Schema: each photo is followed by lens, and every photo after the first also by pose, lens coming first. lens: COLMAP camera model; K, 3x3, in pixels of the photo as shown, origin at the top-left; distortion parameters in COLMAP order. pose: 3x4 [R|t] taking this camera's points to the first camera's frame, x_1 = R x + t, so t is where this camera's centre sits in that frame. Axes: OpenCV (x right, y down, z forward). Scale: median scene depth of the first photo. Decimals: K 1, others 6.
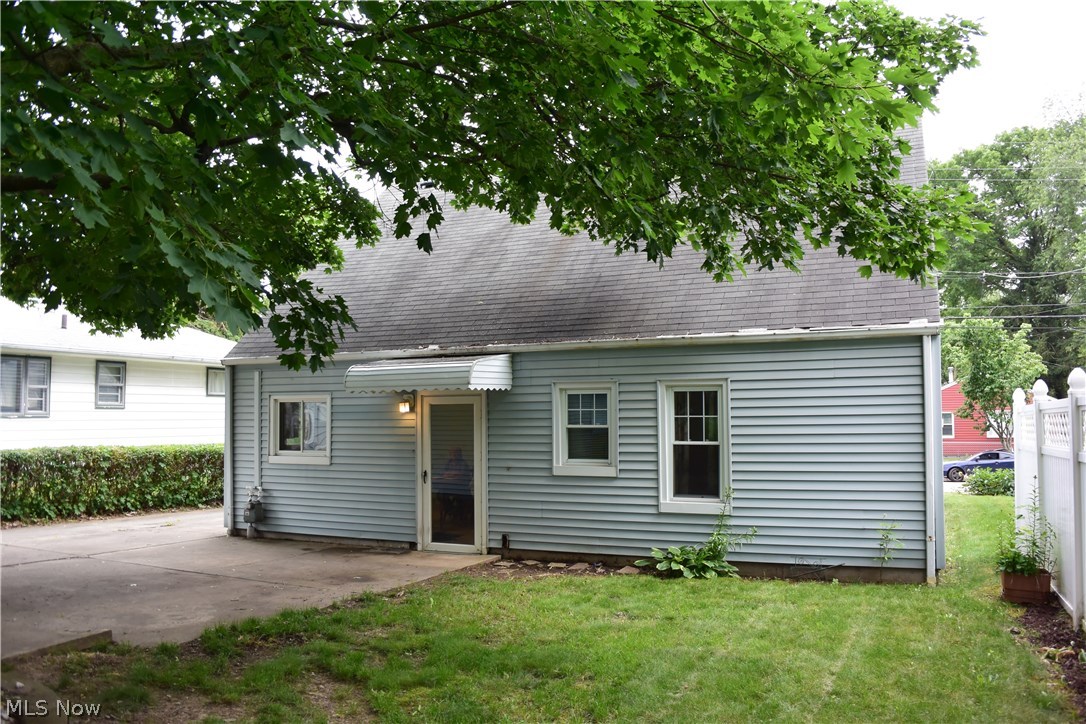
lens RADIAL K [[860.1, 0, 543.7], [0, 860.1, 361.8], [0, 0, 1]] dist [-0.131504, 0.083862]
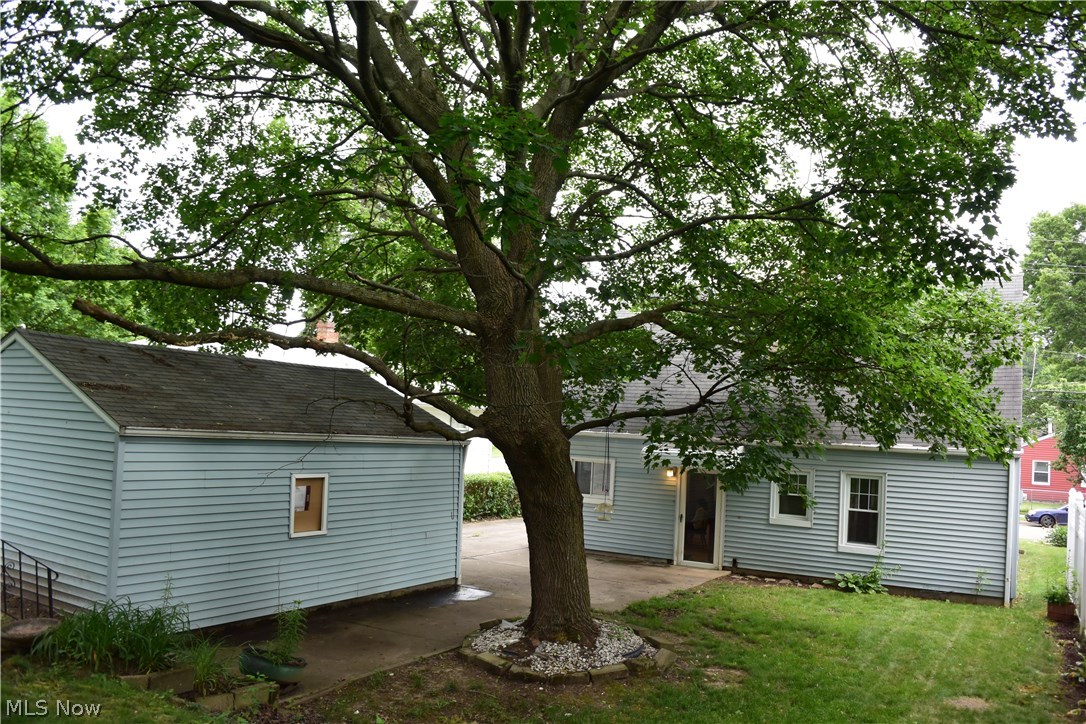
lens RADIAL K [[860.1, 0, 546.3], [0, 860.1, 356.2], [0, 0, 1]] dist [-0.131504, 0.083862]
pose [[0.993434, 0.051048, -0.102381, -0.275700], [-0.052397, 0.998571, -0.010529, -0.151885], [0.101698, 0.015825, 0.994689, -0.670085]]
